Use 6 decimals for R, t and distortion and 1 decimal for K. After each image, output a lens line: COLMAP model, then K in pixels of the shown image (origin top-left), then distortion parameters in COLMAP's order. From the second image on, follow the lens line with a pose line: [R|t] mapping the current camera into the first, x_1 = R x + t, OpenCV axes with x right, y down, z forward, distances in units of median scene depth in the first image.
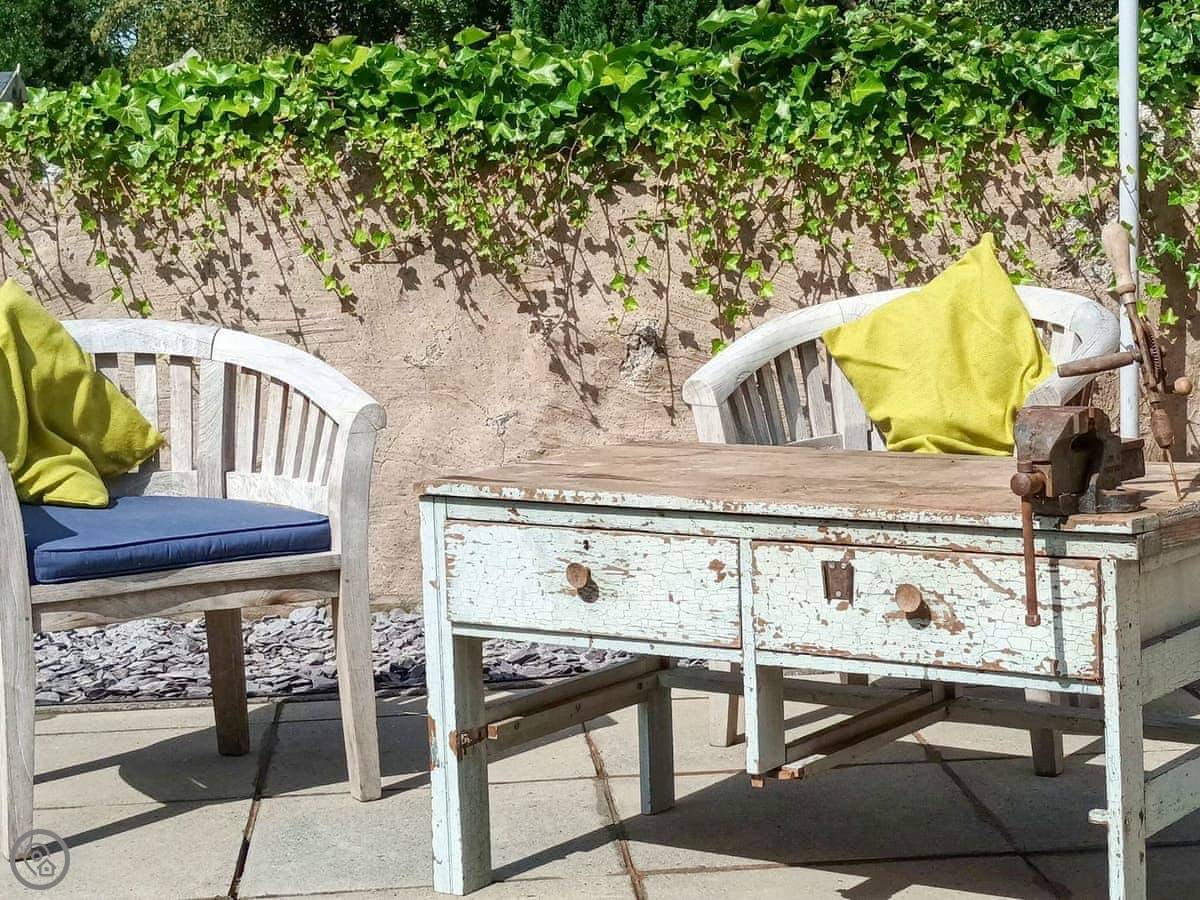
lens RADIAL K [[2347.8, 0, 603.7], [0, 2347.8, 389.1], [0, 0, 1]] dist [0.035886, 0.225263]
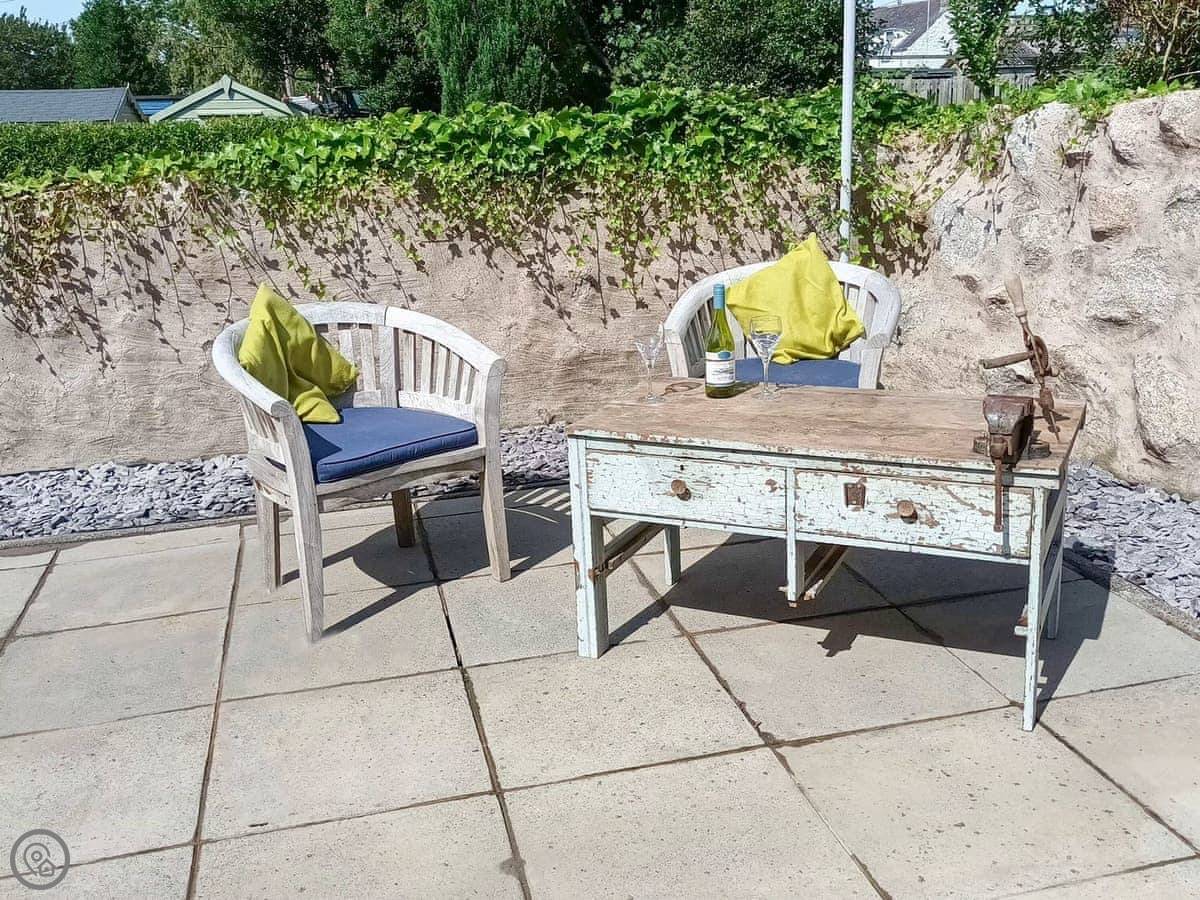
lens RADIAL K [[1112.2, 0, 600.0], [0, 1112.2, 450.0], [0, 0, 1]] dist [0.004345, 0.006221]
pose [[0.990083, -0.055124, 0.129214, -0.092102], [0.030395, 0.982068, 0.186060, -0.052444], [-0.137153, -0.180287, 0.974005, 0.132688]]
